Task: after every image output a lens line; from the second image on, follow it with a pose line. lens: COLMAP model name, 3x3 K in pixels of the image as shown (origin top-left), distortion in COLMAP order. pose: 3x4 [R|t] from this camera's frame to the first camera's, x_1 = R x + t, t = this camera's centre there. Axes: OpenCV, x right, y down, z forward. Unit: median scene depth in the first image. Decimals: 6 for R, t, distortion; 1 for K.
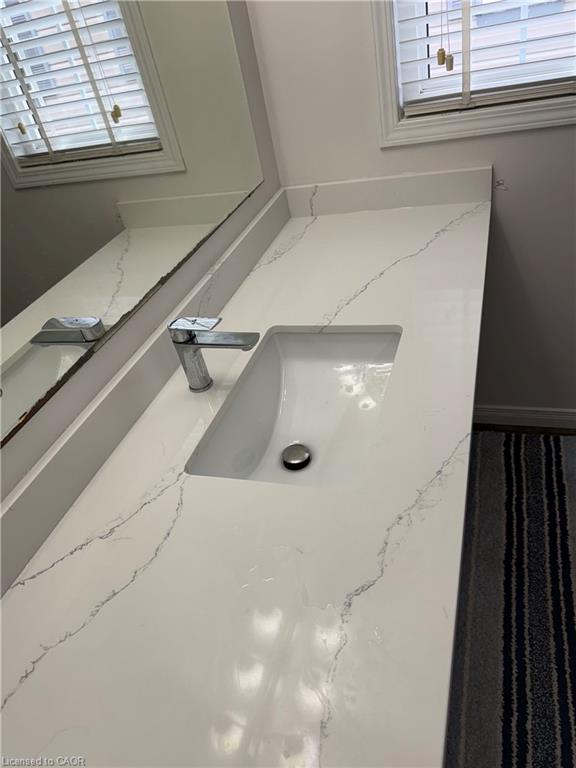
lens RADIAL K [[548.7, 0, 290.5], [0, 548.7, 389.1], [0, 0, 1]] dist [0.037189, -0.078729]
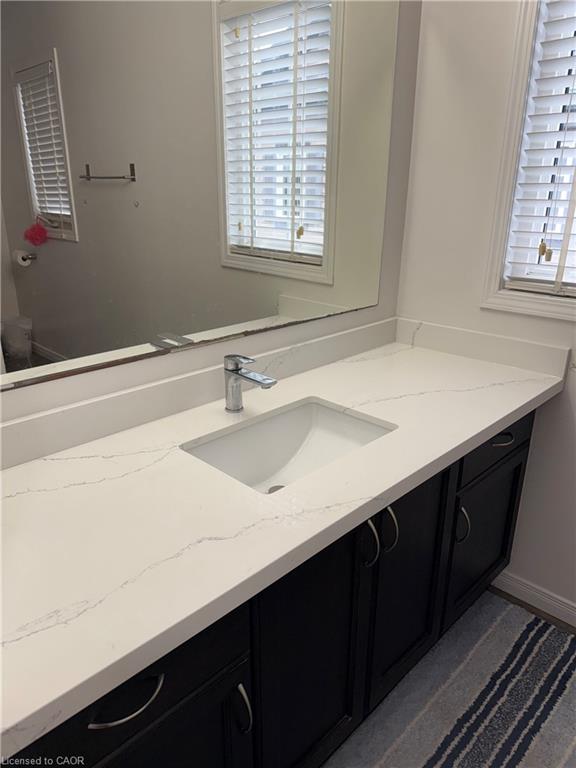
lens RADIAL K [[548.7, 0, 290.5], [0, 548.7, 389.1], [0, 0, 1]] dist [0.037189, -0.078729]
pose [[0.870707, 0.335527, -0.359569, 0.276621], [-0.414382, 0.894284, -0.168948, 0.078093], [0.264870, 0.296104, 0.917696, -0.124773]]
